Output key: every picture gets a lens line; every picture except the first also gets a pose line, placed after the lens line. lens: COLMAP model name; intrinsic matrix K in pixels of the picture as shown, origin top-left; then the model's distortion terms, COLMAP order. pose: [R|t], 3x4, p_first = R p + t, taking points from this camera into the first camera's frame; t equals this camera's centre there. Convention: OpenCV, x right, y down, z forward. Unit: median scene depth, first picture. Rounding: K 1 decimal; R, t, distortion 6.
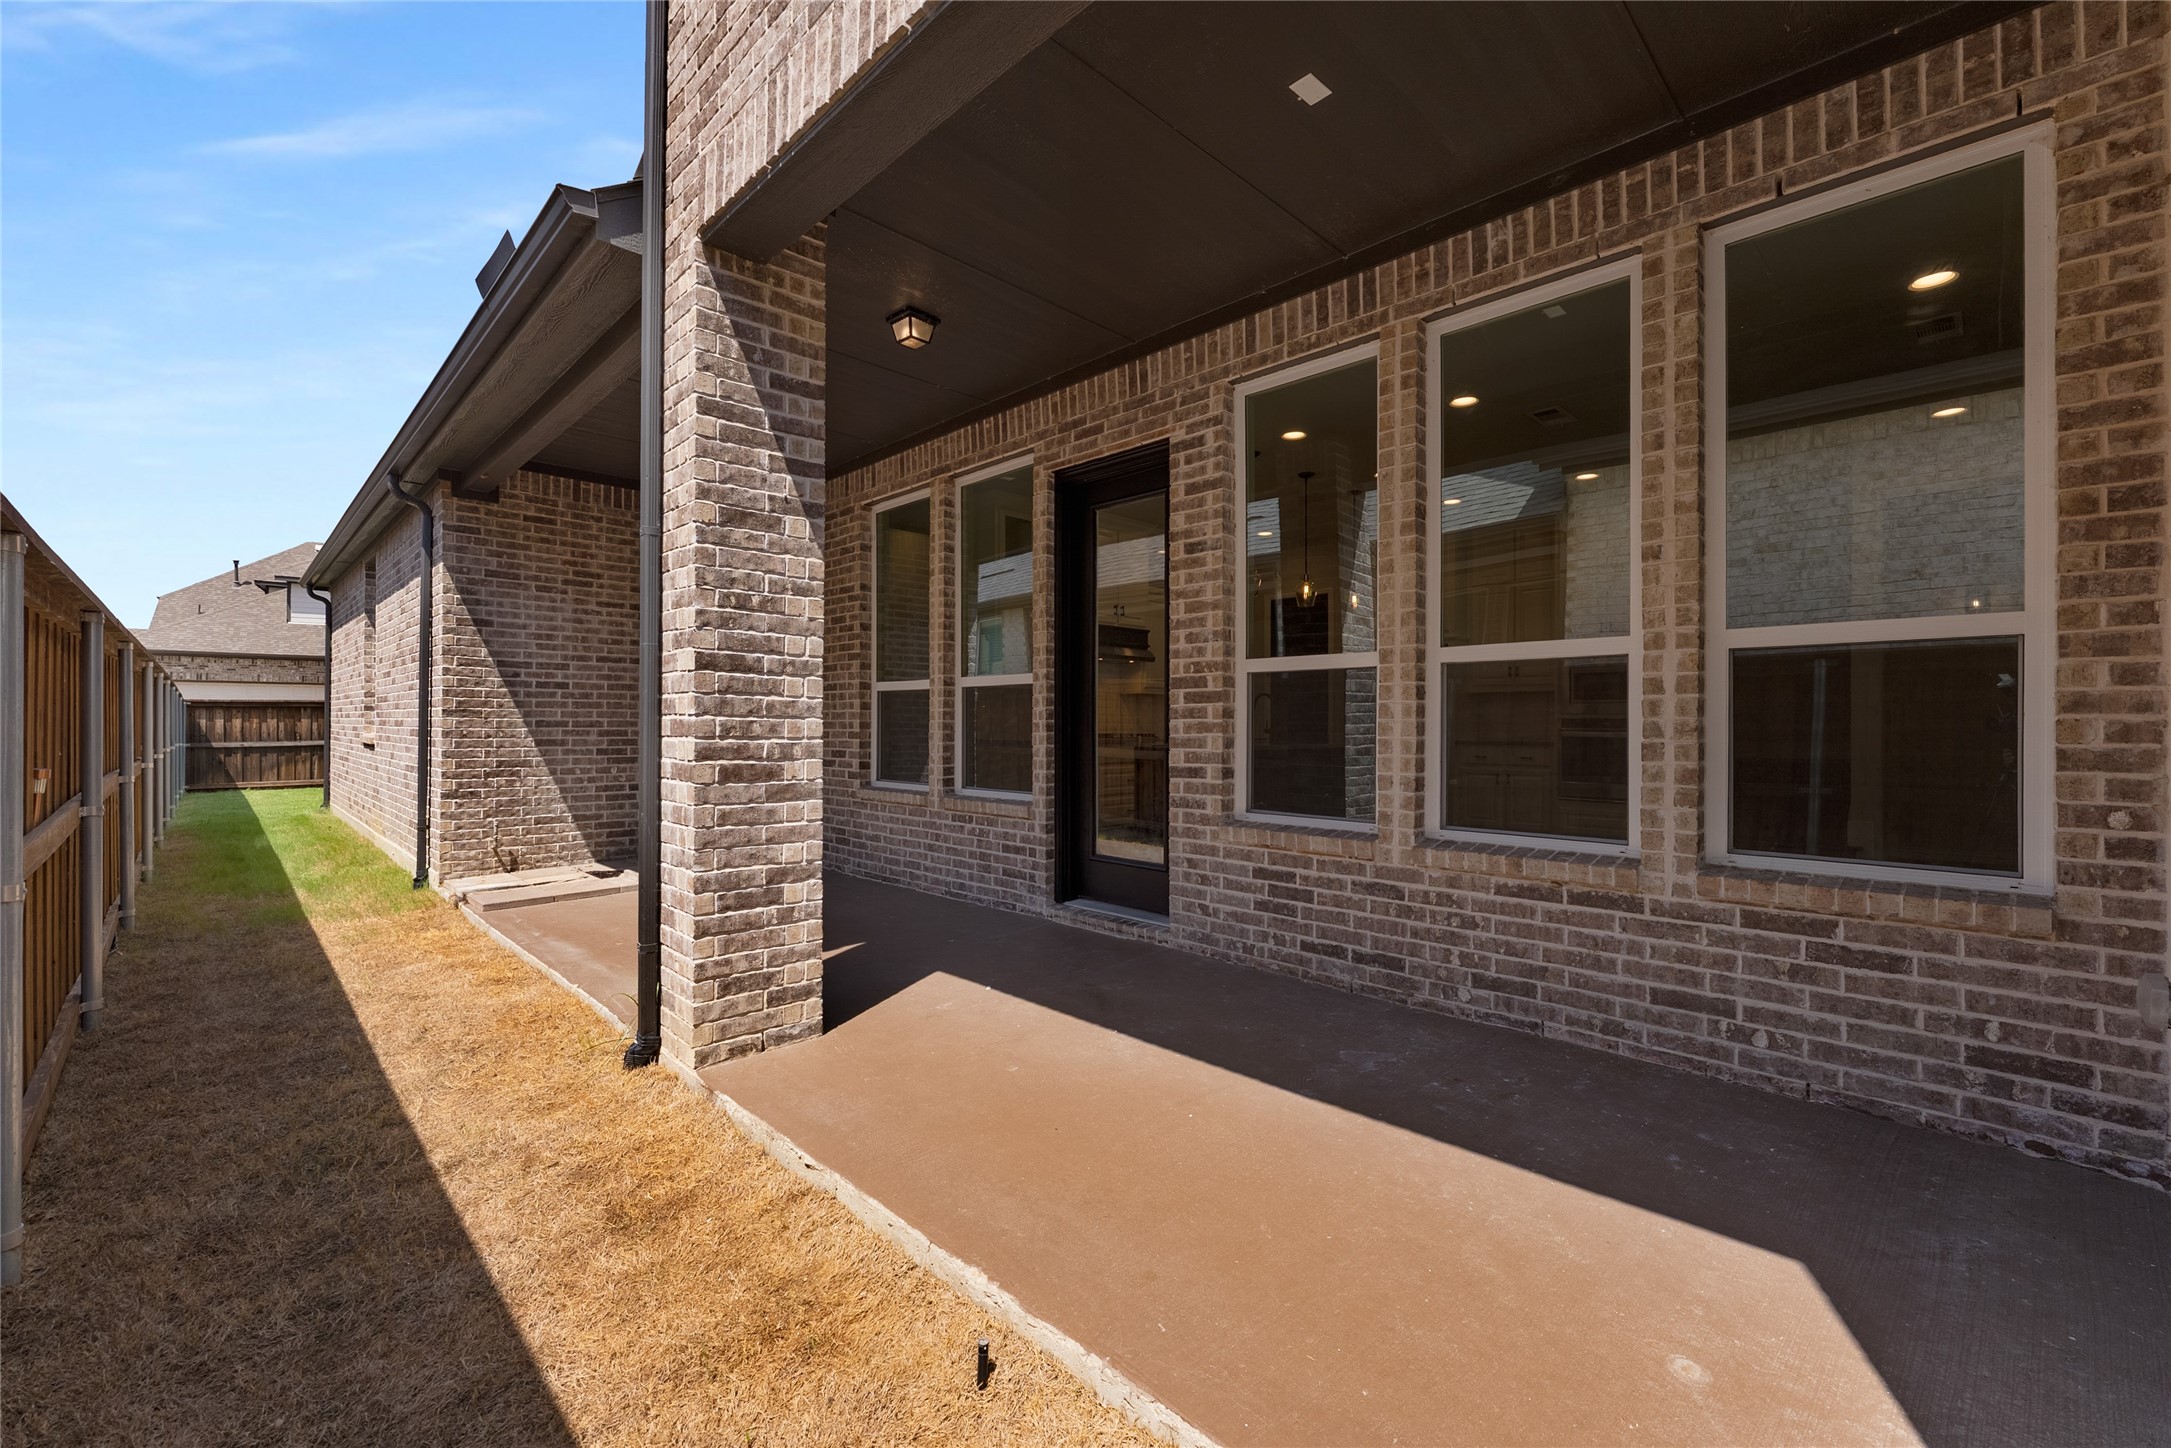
lens RADIAL K [[881.0, 0, 1087.2], [0, 881.0, 717.2], [0, 0, 1]] dist [0.000696, -0.000783]
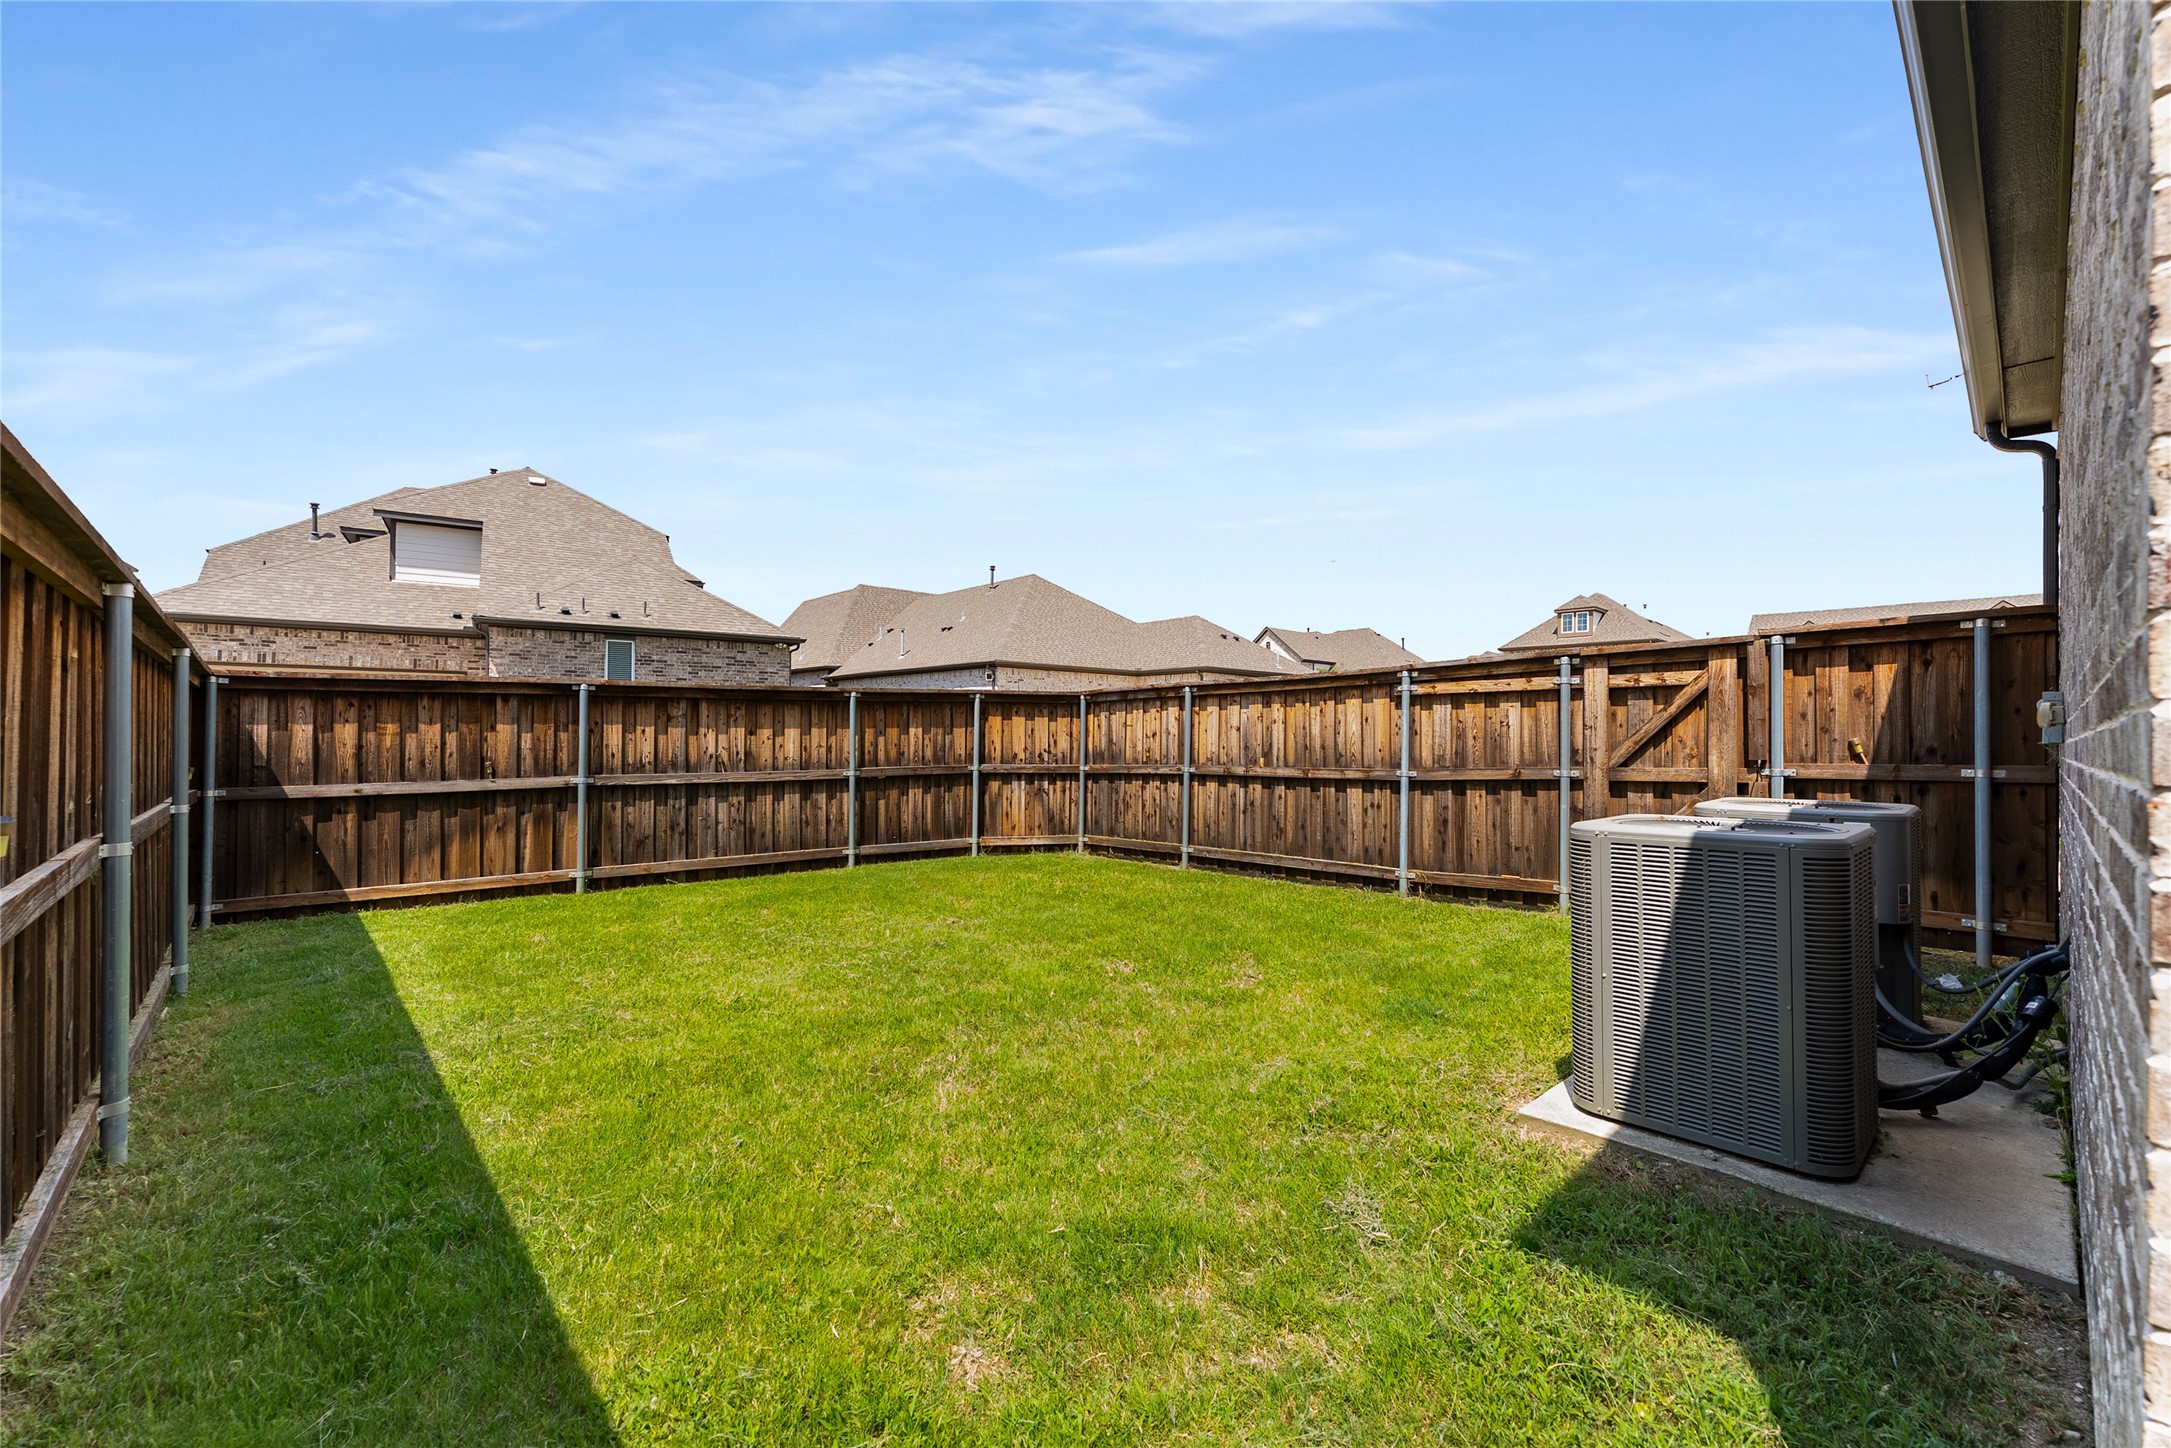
lens RADIAL K [[877.3, 0, 1091.4], [0, 877.3, 719.6], [0, 0, 1]] dist [0.000706, -0.000438]
pose [[0.999373, 0.002747, -0.035293, -0.604741], [-0.002950, 0.999979, -0.005704, 0.001437], [0.035277, 0.005805, 0.999361, 0.606712]]
